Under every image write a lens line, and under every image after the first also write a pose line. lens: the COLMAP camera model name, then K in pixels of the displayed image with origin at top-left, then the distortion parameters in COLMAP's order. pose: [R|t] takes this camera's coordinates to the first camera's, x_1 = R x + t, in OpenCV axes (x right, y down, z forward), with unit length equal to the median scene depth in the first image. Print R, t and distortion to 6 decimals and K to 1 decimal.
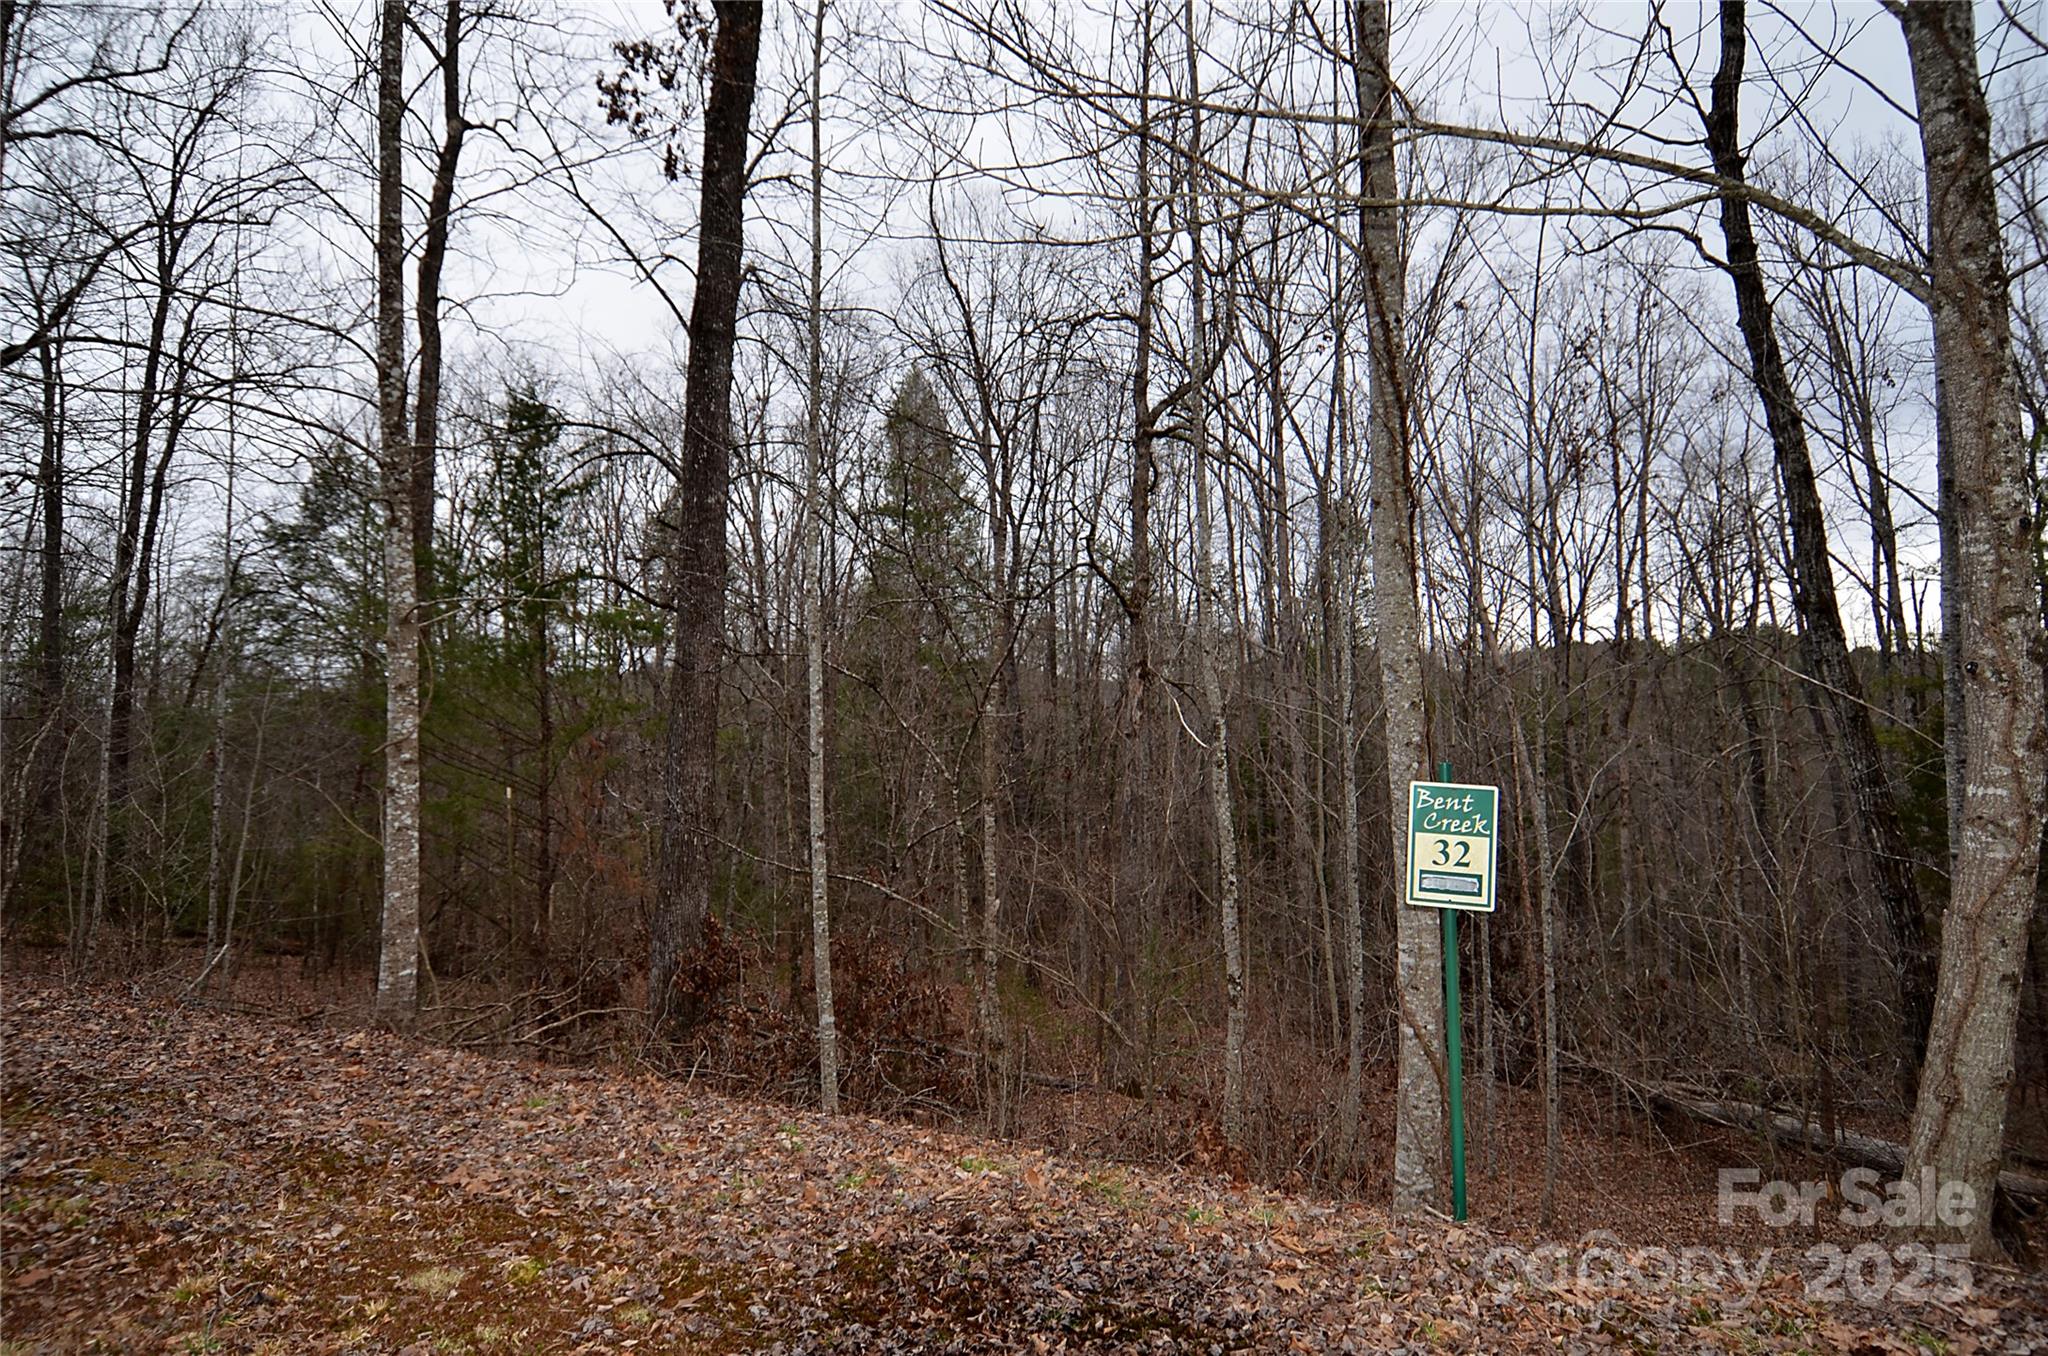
lens RADIAL K [[1065.0, 0, 1024.0], [0, 1065.0, 678.0], [0, 0, 1]] dist [0.015621, -0.022446]
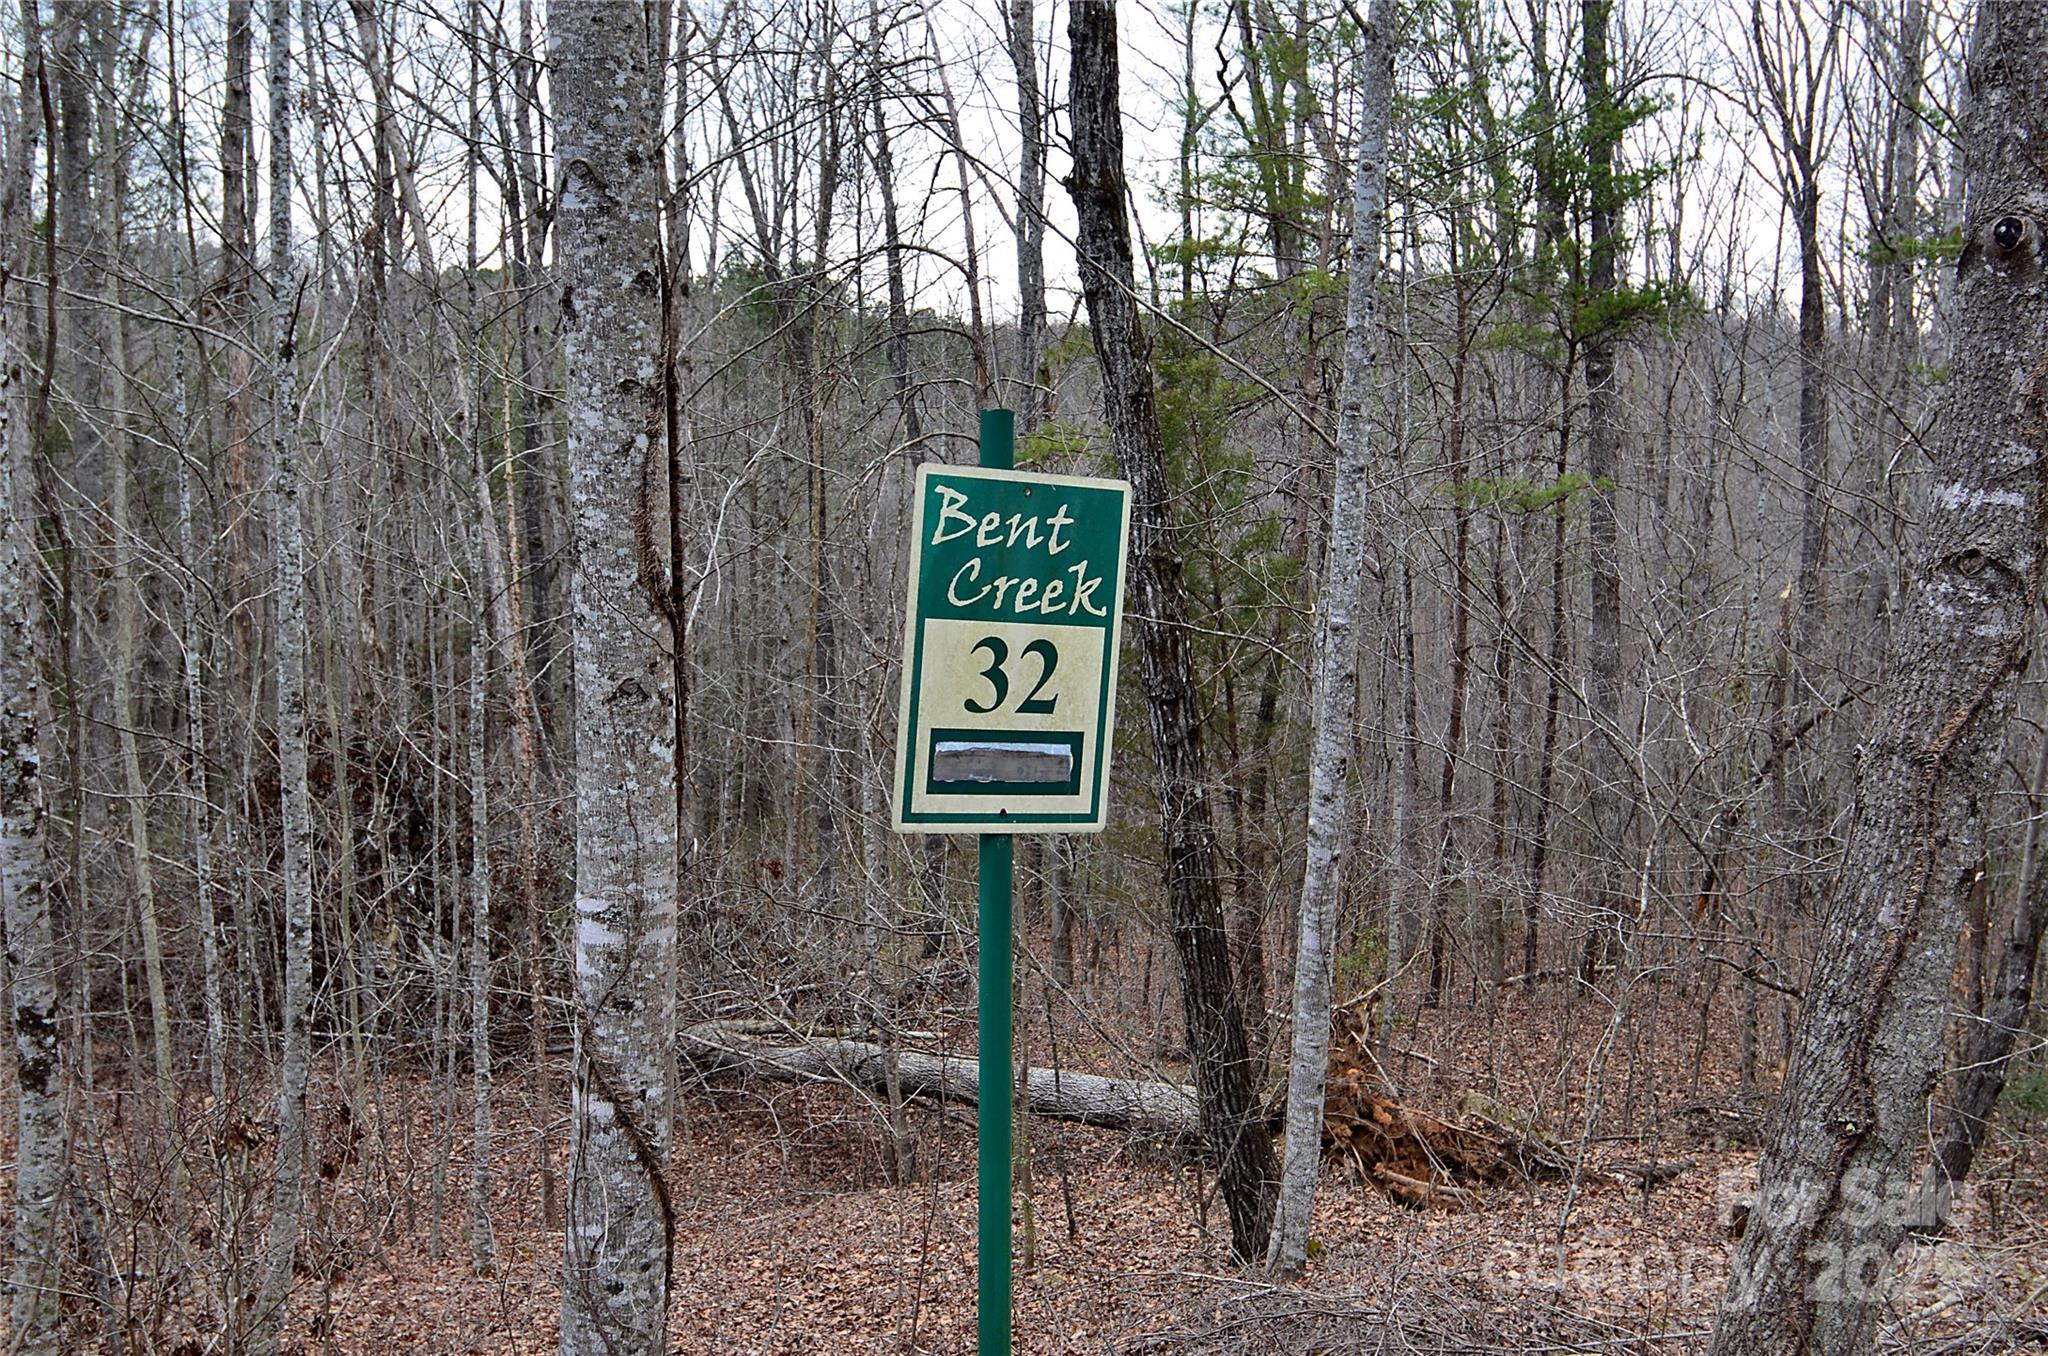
lens RADIAL K [[2050.9, 0, 1024.0], [0, 2050.9, 678.0], [0, 0, 1]] dist [0.010316, -0.004252]
pose [[0.748084, -0.049765, 0.661736, -0.020978], [-0.066629, 0.986513, 0.149511, 0.046412], [-0.660251, -0.155938, 0.734678, 0.359257]]
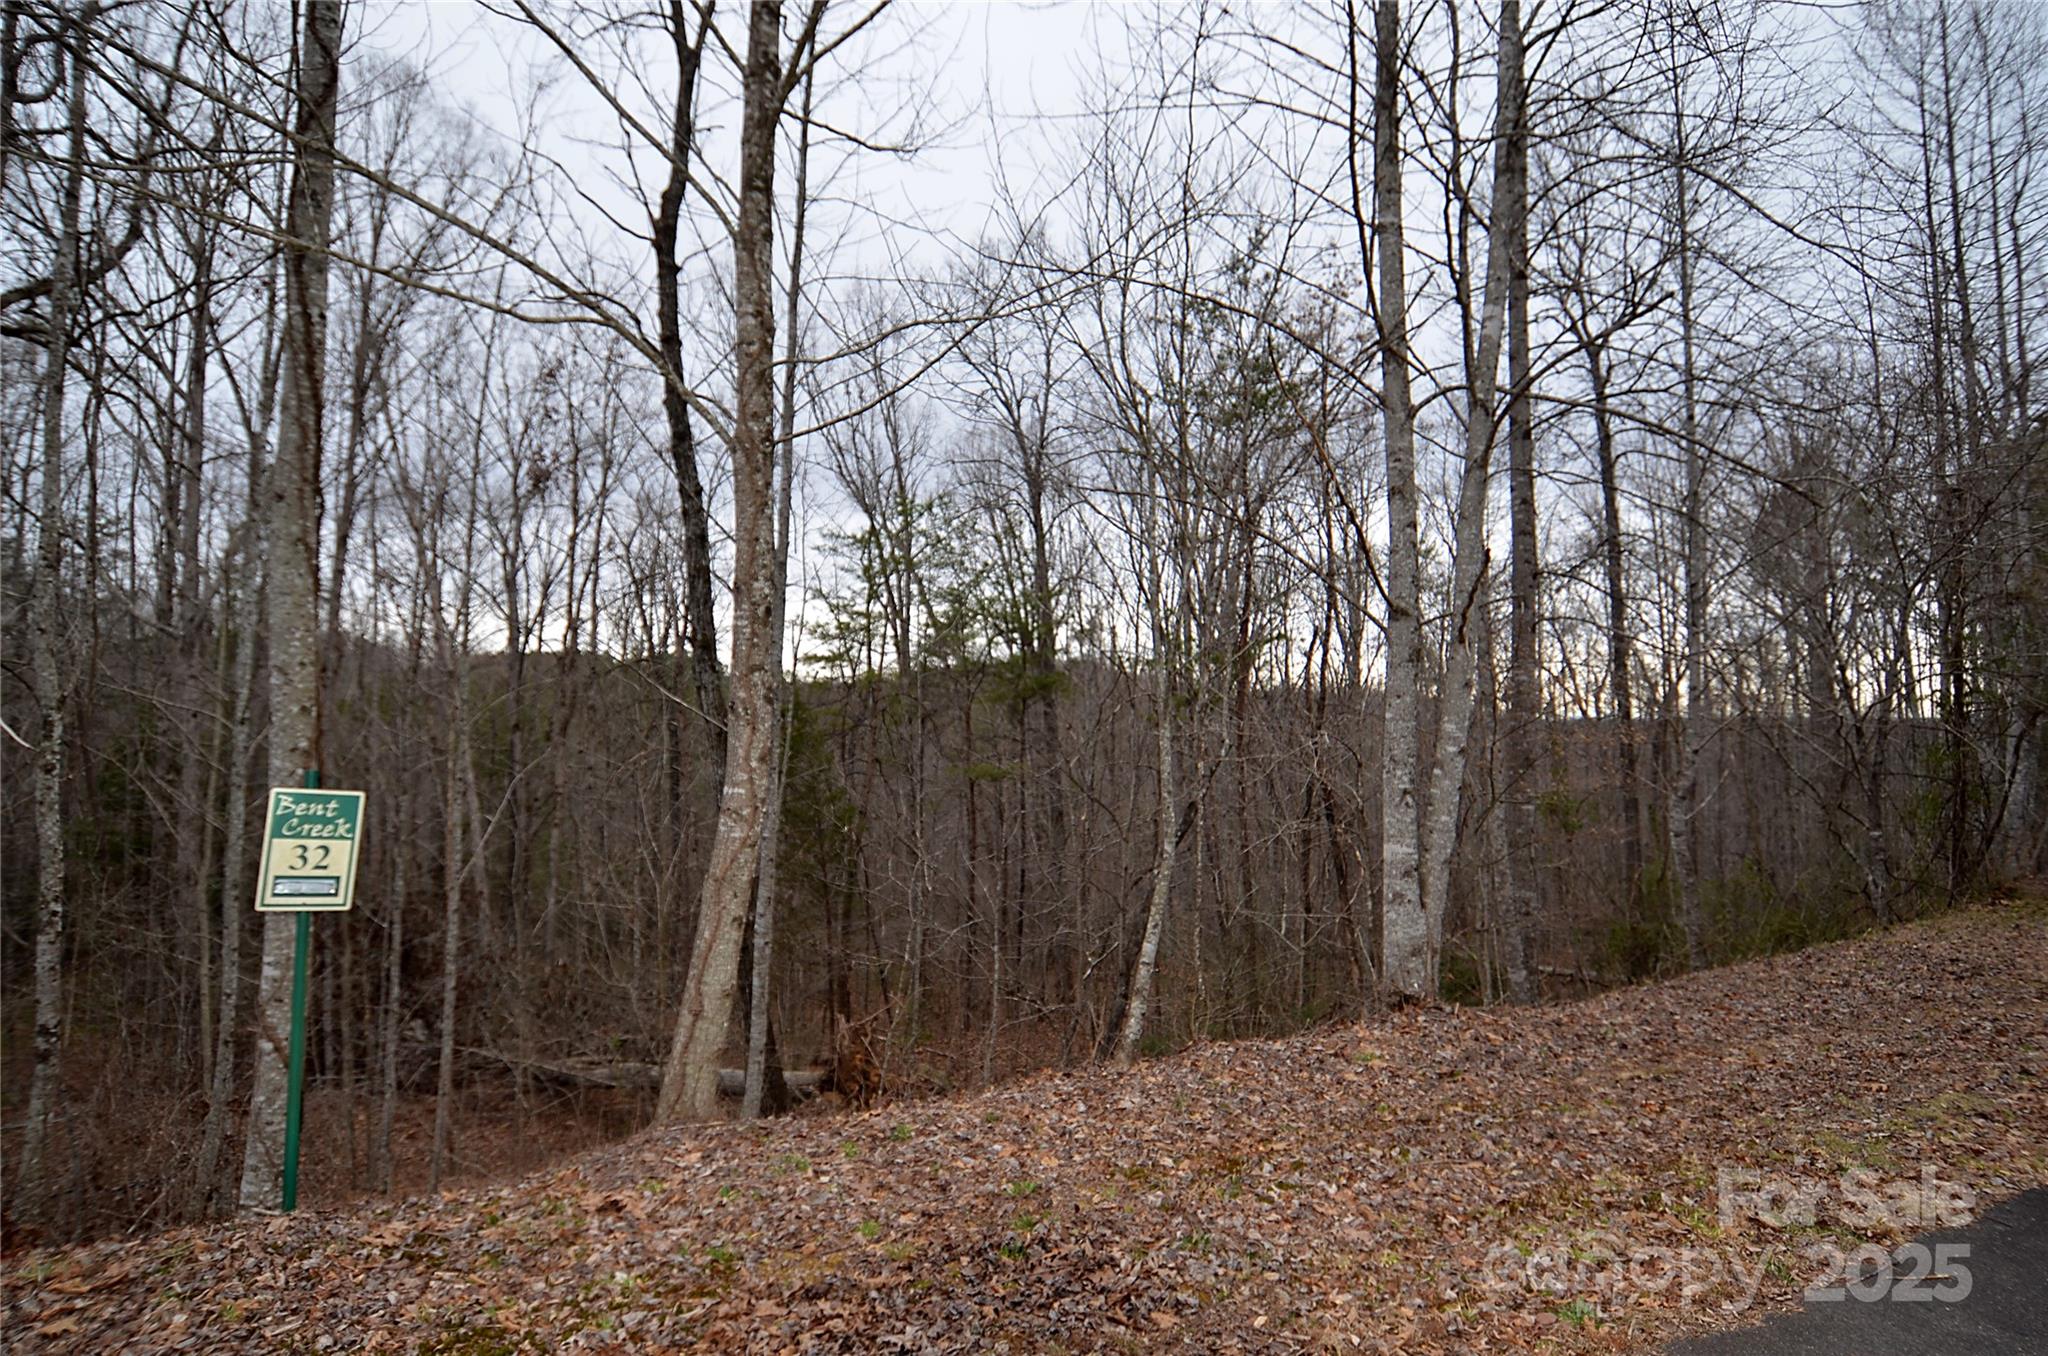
lens RADIAL K [[1065.0, 0, 1024.0], [0, 1065.0, 678.0], [0, 0, 1]] dist [0.015621, -0.022446]
pose [[0.615974, 0.069354, 0.784708, 0.001023], [-0.066306, 0.997147, -0.036082, -0.012532], [-0.784971, -0.029806, 0.618815, -0.126224]]
